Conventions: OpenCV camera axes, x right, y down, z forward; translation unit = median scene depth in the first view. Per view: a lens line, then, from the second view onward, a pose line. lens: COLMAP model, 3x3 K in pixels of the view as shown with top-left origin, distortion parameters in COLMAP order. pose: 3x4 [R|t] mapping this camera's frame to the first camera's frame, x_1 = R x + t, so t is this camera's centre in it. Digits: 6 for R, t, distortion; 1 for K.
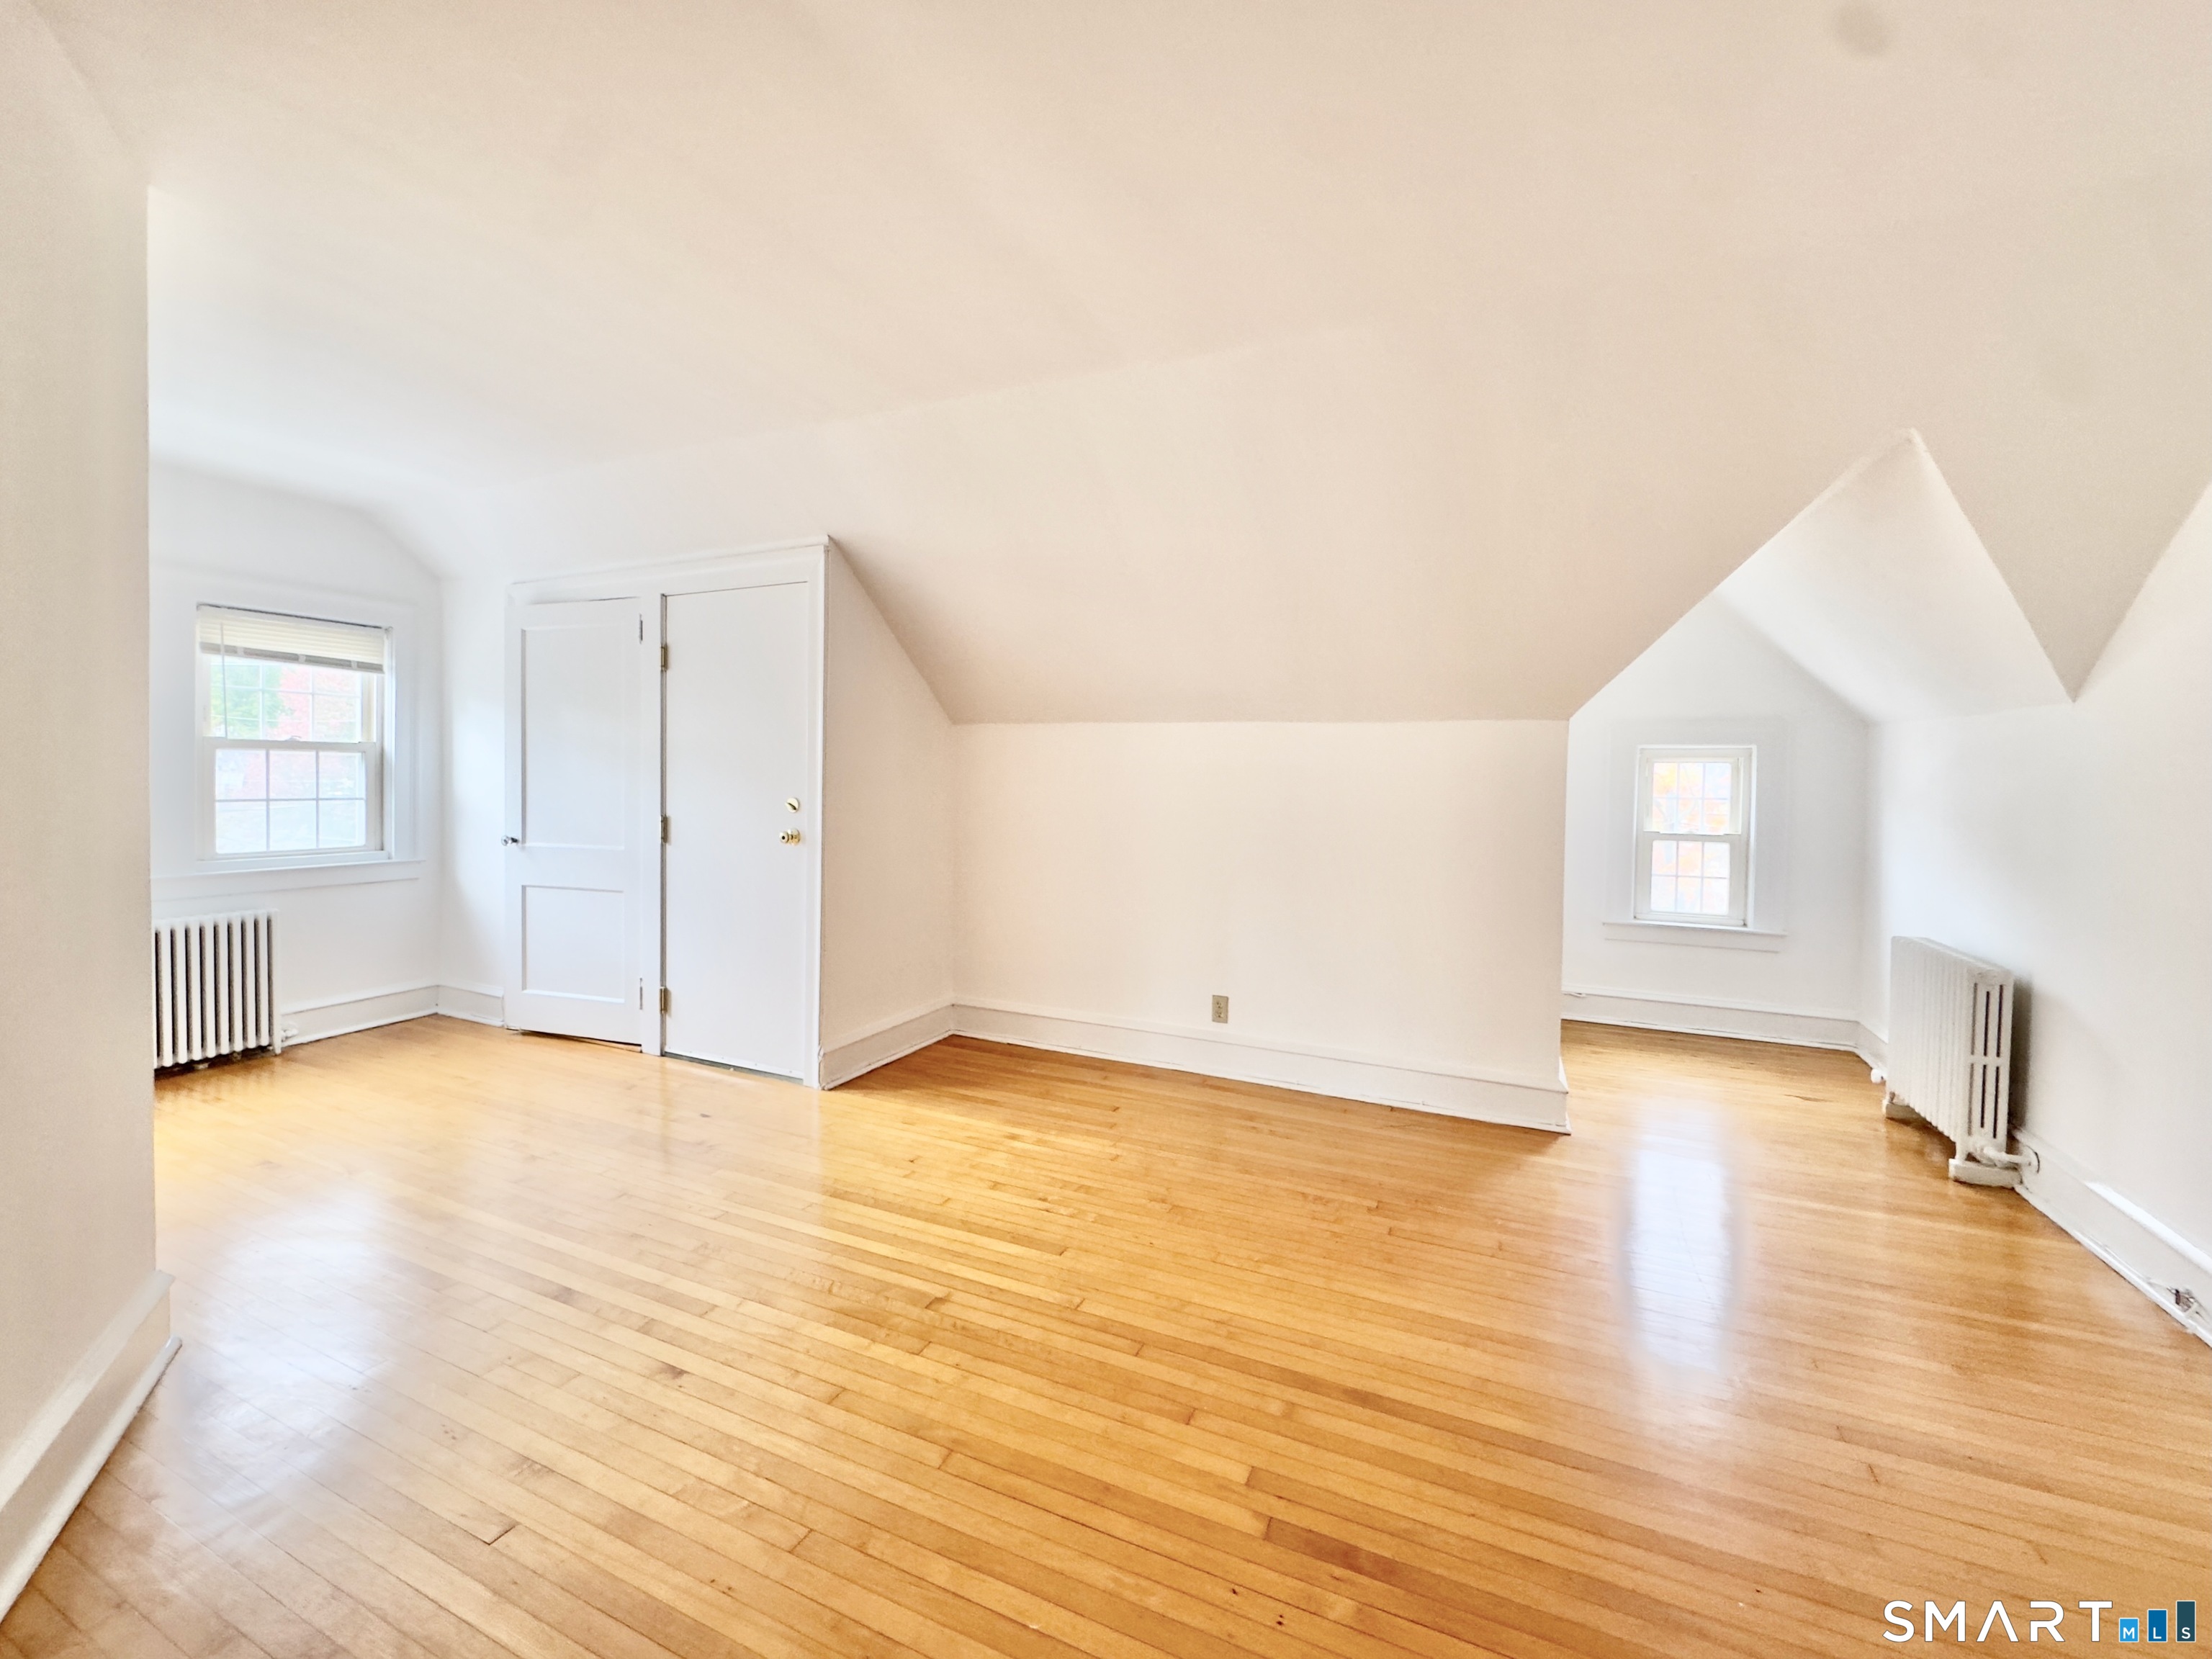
lens RADIAL K [[897.7, 0, 1113.8], [0, 897.7, 793.2], [0, 0, 1]] dist [-0.003100, -0.000032]
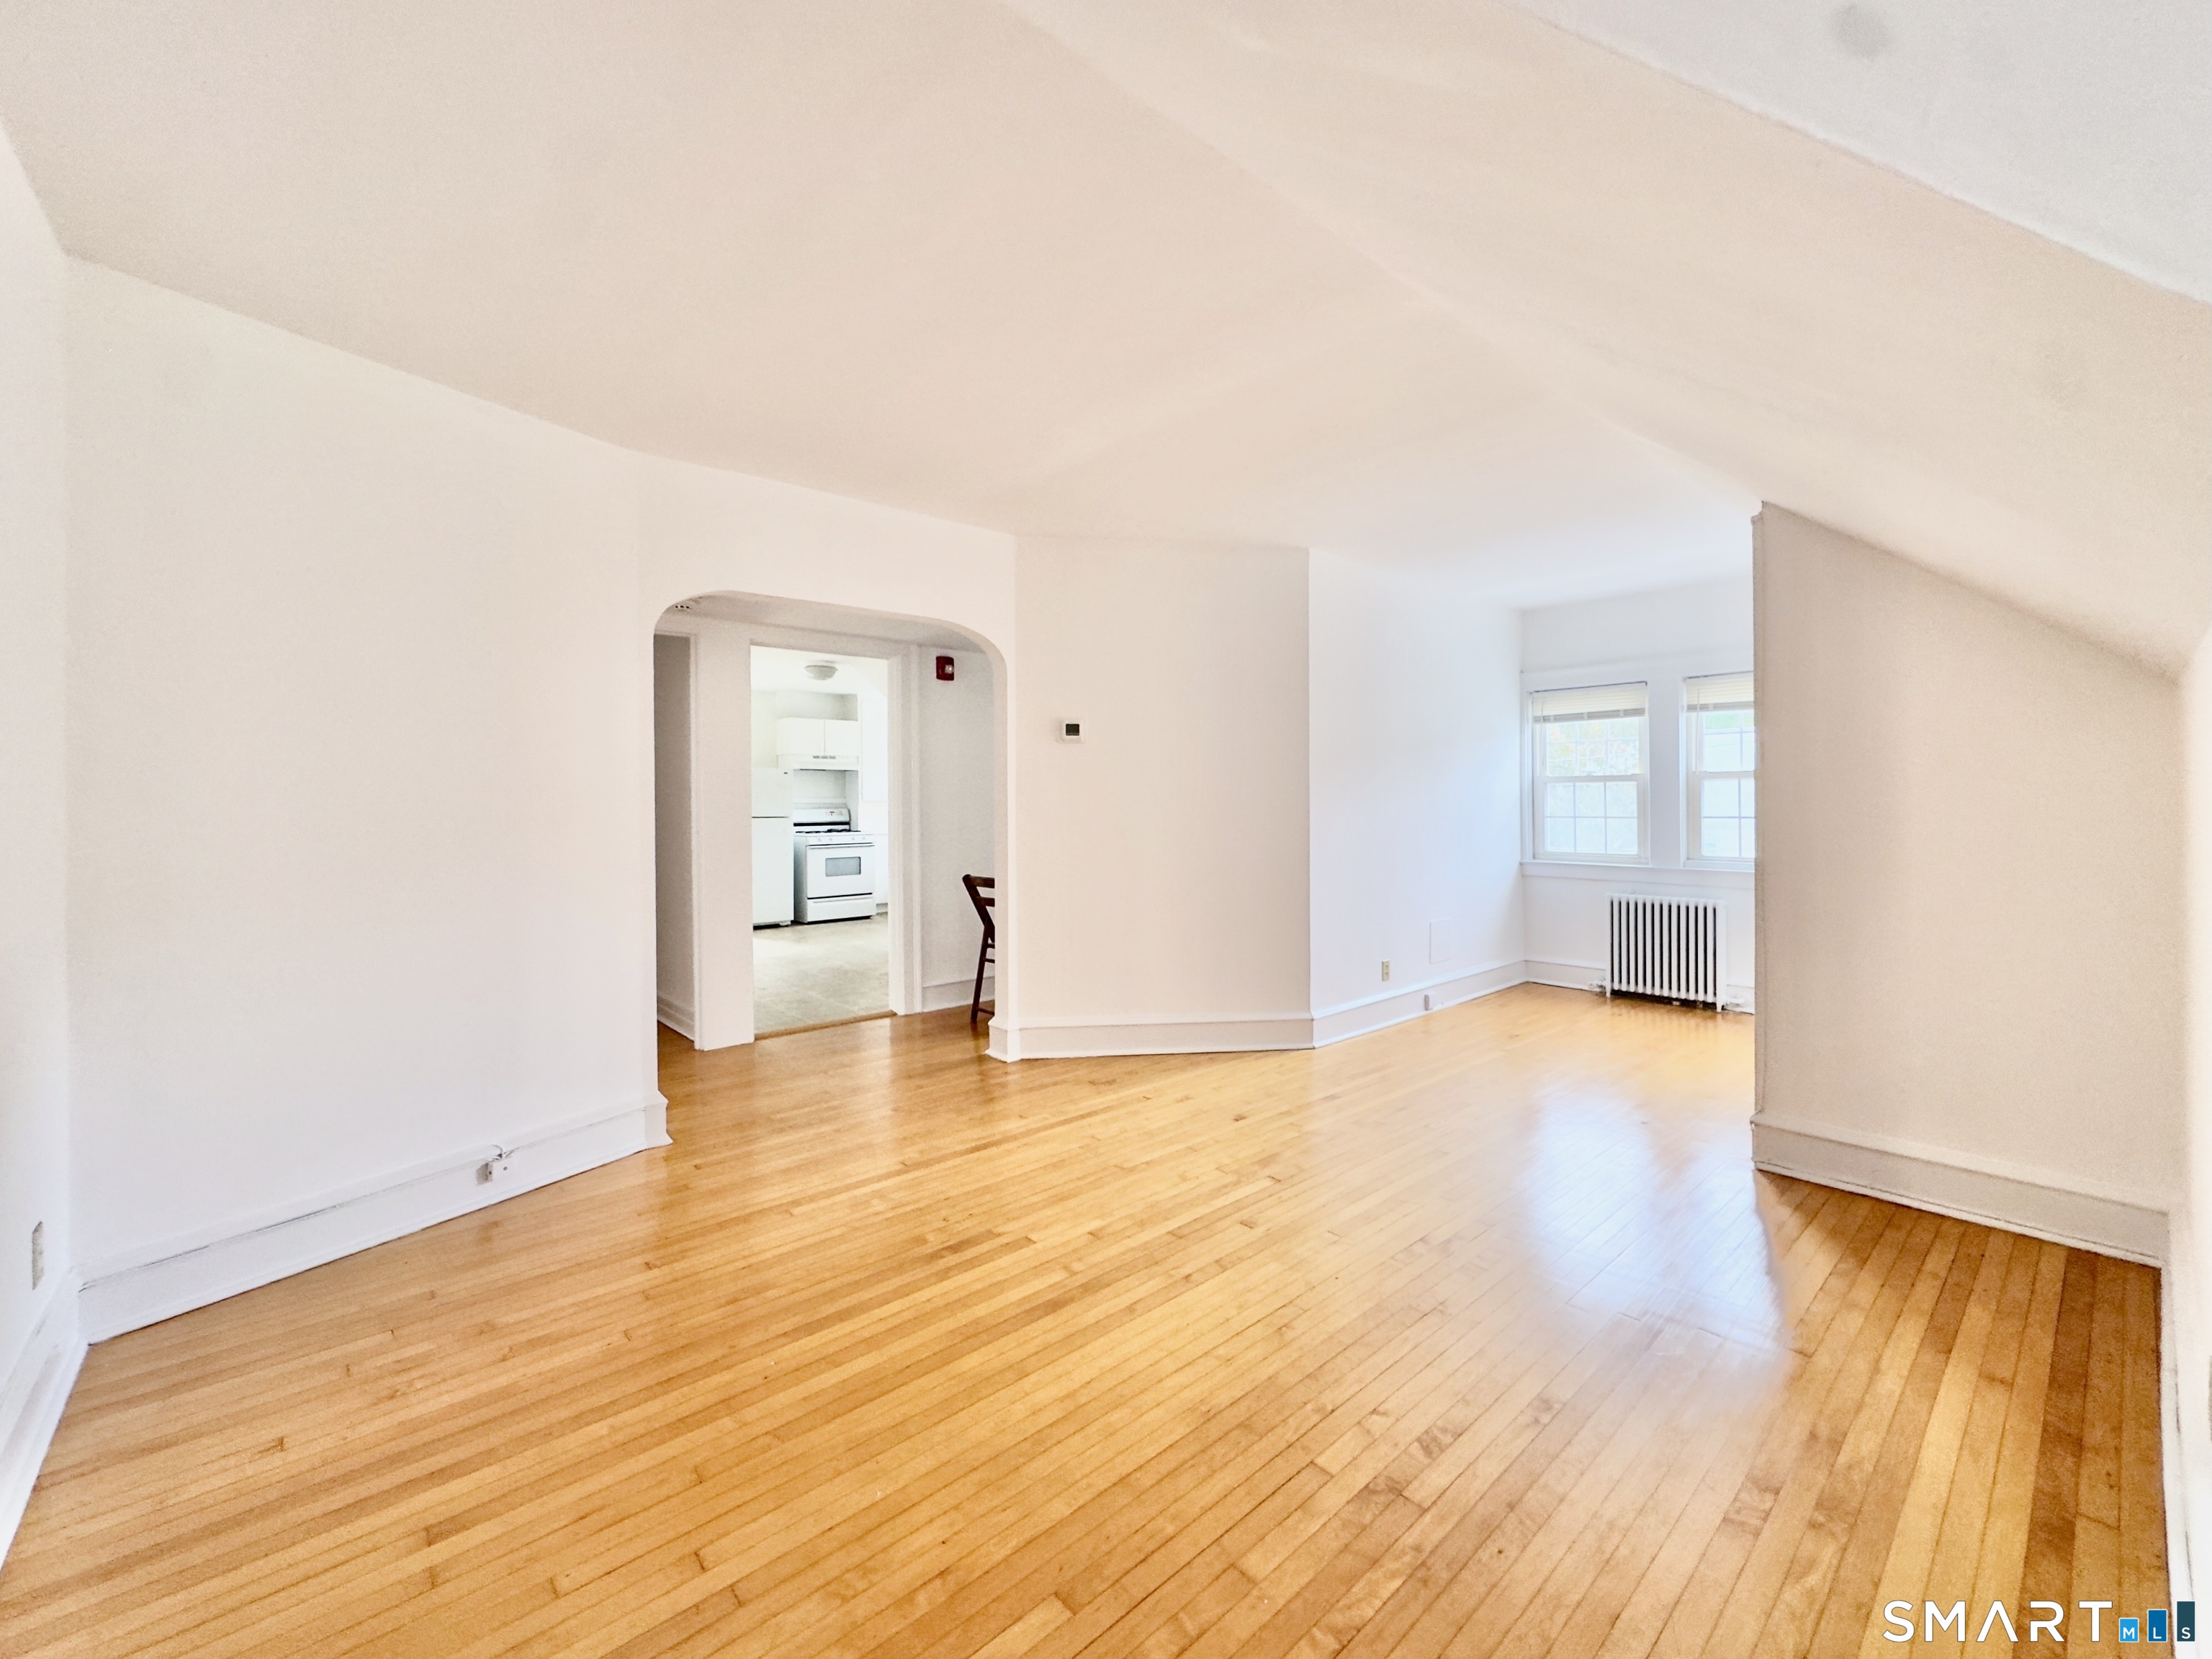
lens RADIAL K [[897.7, 0, 1110.8], [0, 897.7, 822.6], [0, 0, 1]] dist [-0.003100, -0.000032]
pose [[-0.407869, 0.012132, -0.912960, 0.689070], [-0.013381, 0.999725, 0.019263, 0.001744], [0.912943, 0.020073, -0.407594, 0.796533]]
